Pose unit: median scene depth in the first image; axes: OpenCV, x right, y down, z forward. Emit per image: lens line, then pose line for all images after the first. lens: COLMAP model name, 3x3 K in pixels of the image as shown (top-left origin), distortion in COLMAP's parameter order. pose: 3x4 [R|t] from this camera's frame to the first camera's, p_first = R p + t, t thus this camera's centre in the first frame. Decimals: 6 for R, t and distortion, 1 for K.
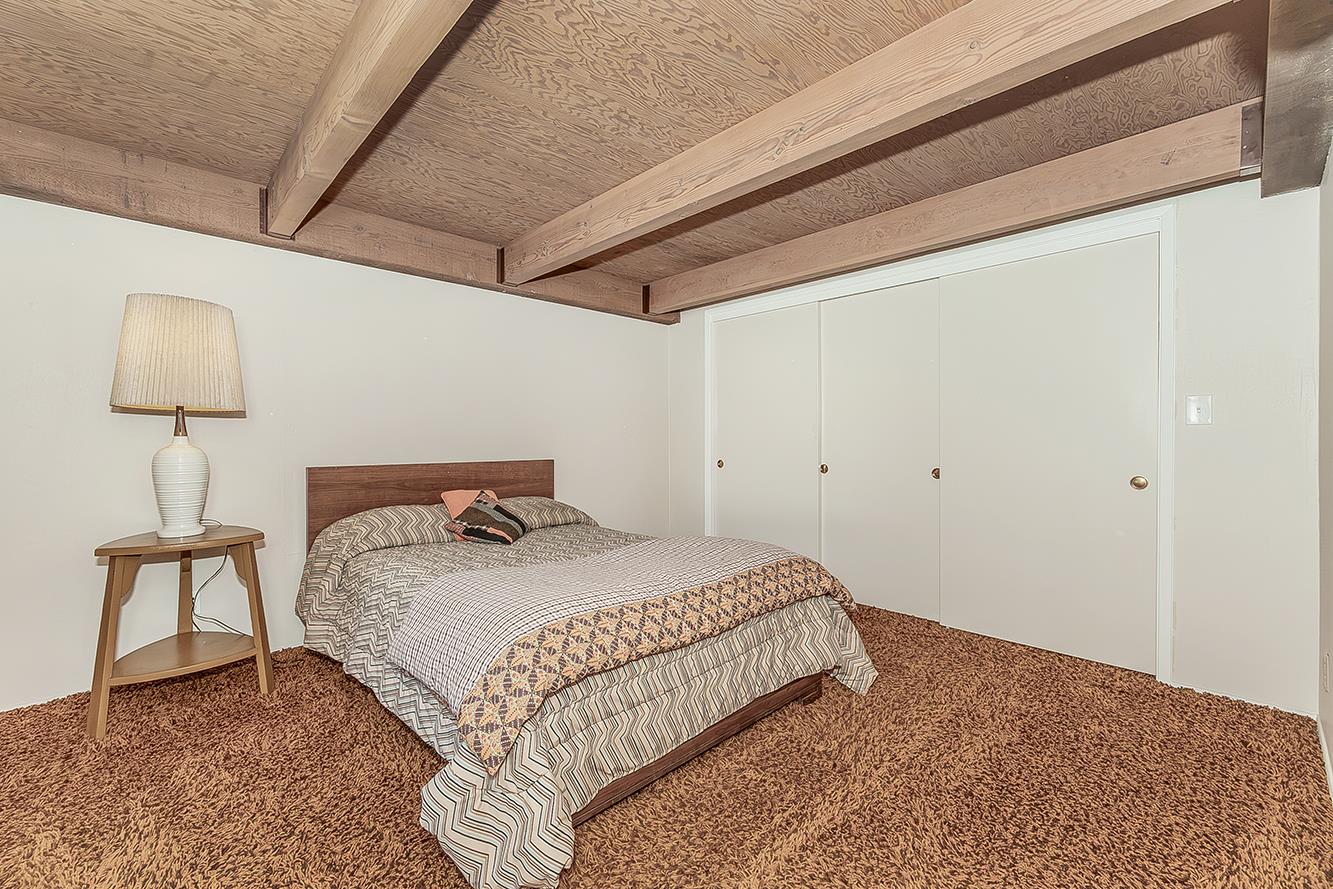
lens RADIAL K [[557.7, 0, 676.4], [0, 557.7, 437.4], [0, 0, 1]] dist [0.008507, -0.002696]
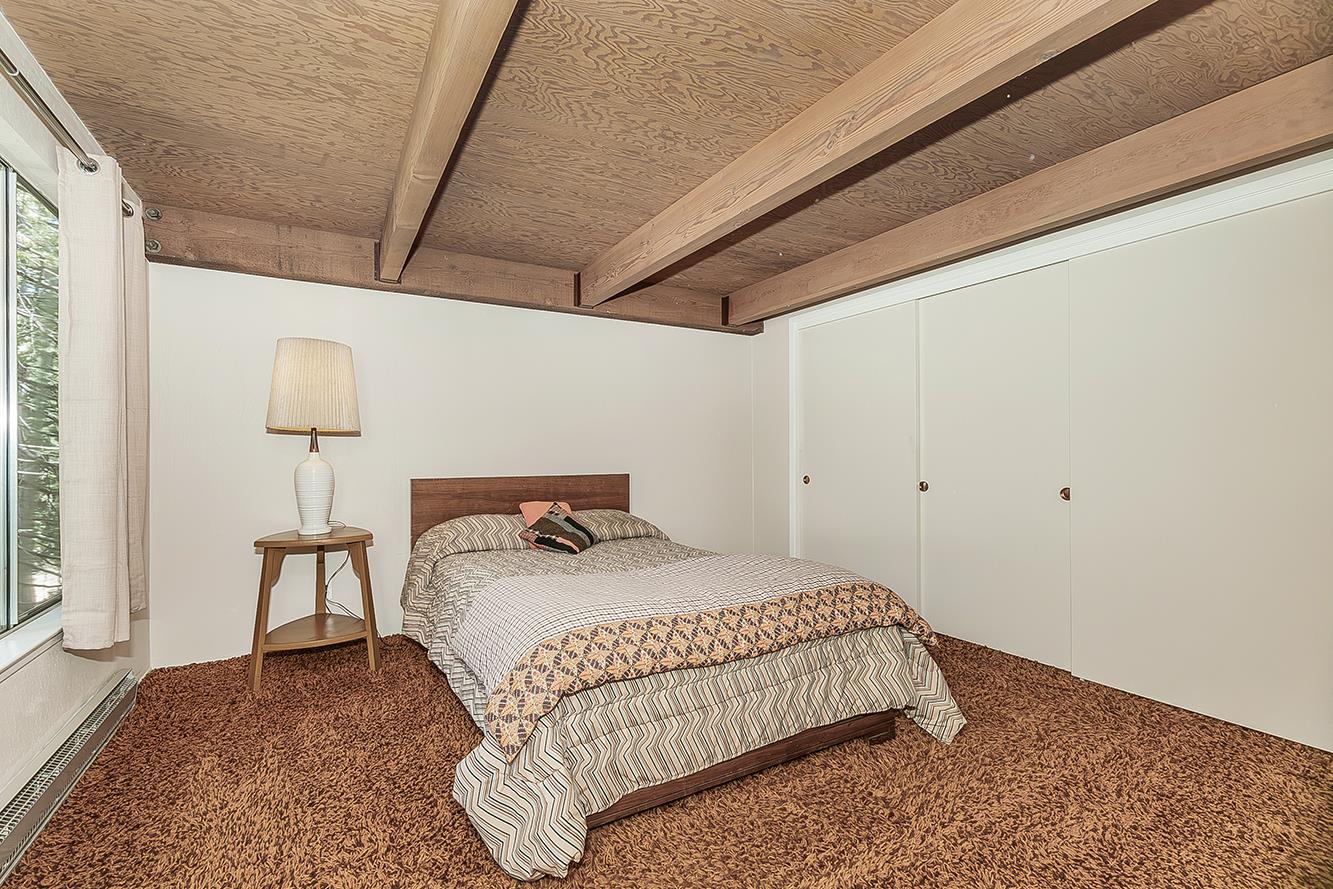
lens RADIAL K [[576.9, 0, 668.1], [0, 576.9, 449.4], [0, 0, 1]] dist [0.010017, -0.003487]
pose [[0.960980, -0.004168, -0.276587, 0.202130], [0.003025, 0.999985, -0.004558, -0.000096], [0.276602, 0.003544, 0.960978, -0.001207]]
